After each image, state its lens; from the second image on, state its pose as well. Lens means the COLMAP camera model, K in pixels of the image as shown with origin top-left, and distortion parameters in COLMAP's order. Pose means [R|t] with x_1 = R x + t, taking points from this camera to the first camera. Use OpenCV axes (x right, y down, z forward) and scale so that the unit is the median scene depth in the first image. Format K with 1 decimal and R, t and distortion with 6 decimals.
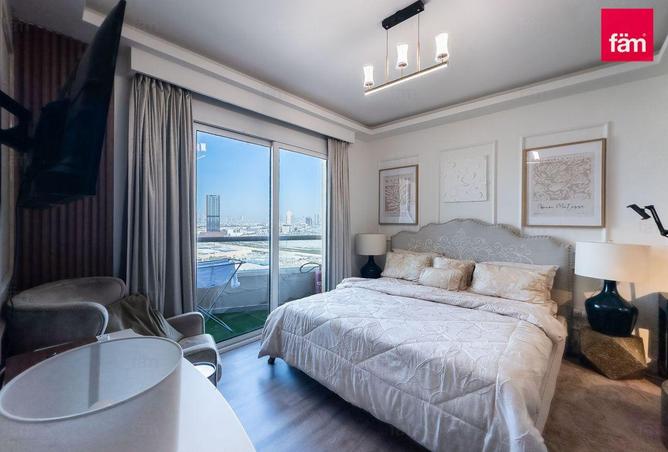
lens RADIAL K [[271.9, 0, 332.1], [0, 271.9, 221.1], [0, 0, 1]] dist [-0.006575, 0.000108]
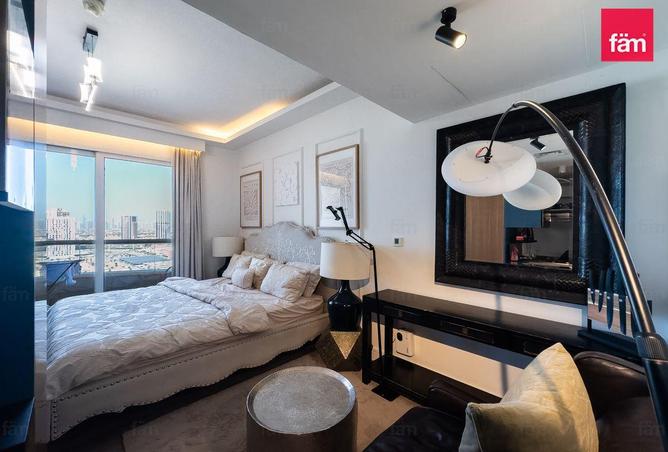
lens RADIAL K [[271.9, 0, 336.9], [0, 271.9, 225.1], [0, 0, 1]] dist [-0.006575, 0.000108]
pose [[0.999538, -0.007687, -0.029421, 0.774964], [0.007529, 0.999957, -0.005492, 0.012695], [0.029462, 0.005268, 0.999552, -0.053381]]
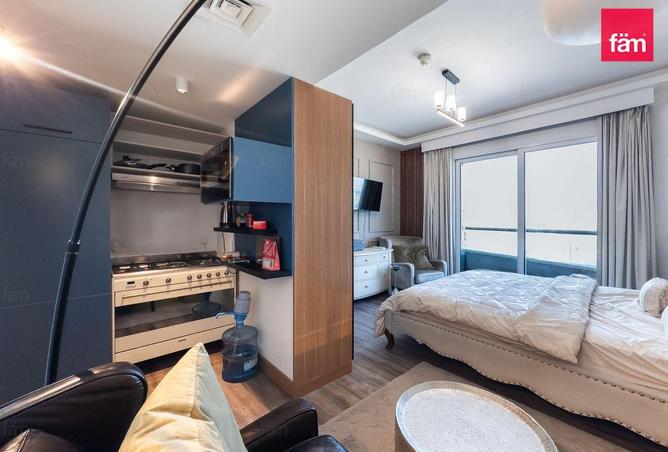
lens RADIAL K [[271.9, 0, 335.8], [0, 271.9, 223.2], [0, 0, 1]] dist [-0.006575, 0.000108]
pose [[-0.091524, 0.007085, -0.995778, 1.083674], [-0.007286, 0.999943, 0.007784, 0.037515], [0.995776, 0.007968, -0.091467, 0.289583]]
